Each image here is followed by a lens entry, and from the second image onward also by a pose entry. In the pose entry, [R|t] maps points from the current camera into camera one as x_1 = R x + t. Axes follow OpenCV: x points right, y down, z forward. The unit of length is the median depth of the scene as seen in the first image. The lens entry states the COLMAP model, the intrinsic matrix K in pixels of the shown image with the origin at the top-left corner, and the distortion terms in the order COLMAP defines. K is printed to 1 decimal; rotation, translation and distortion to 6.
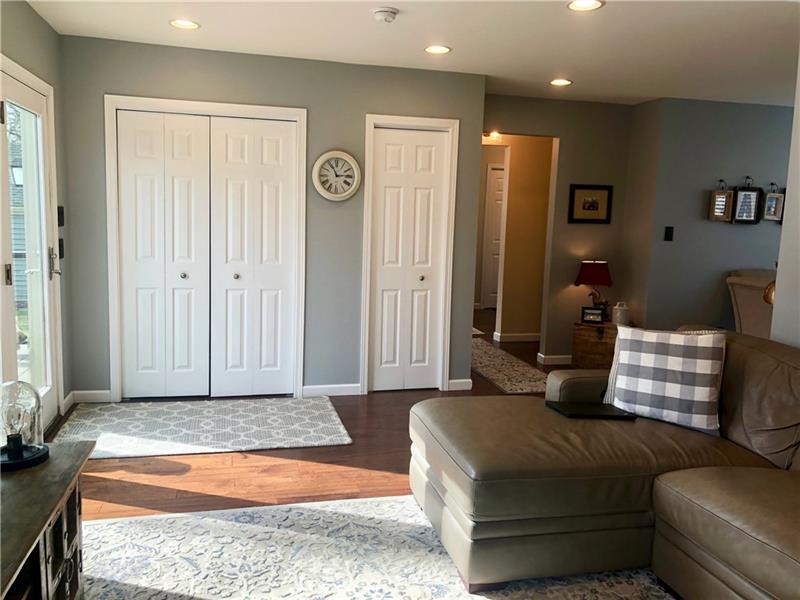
lens RADIAL K [[654.6, 0, 400.4], [0, 654.6, 298.1], [0, 0, 1]] dist [0.018083, -0.036598]
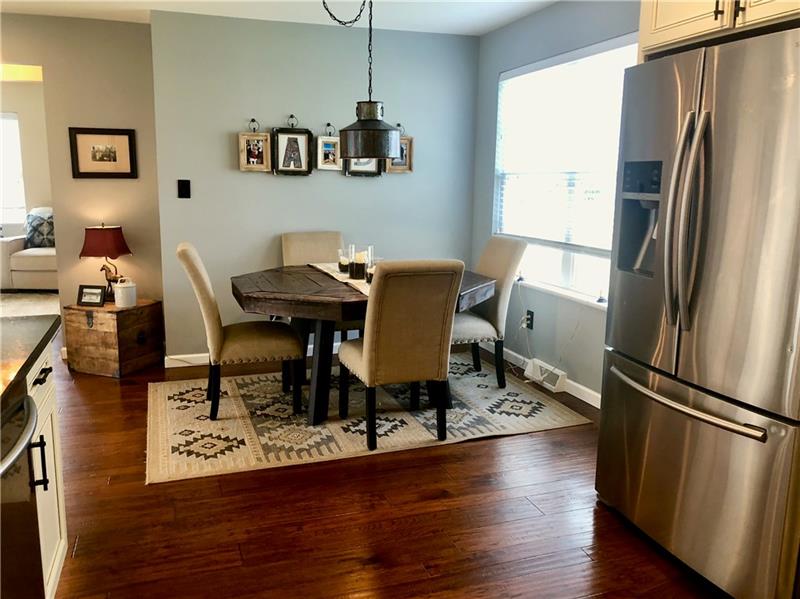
lens RADIAL K [[654.6, 0, 398.1], [0, 654.6, 301.6], [0, 0, 1]] dist [0.018083, -0.036598]
pose [[0.994886, -0.035489, 0.094561, 0.571180], [0.029946, 0.997784, 0.059410, -0.002367], [-0.096460, -0.056274, 0.993745, 0.178449]]
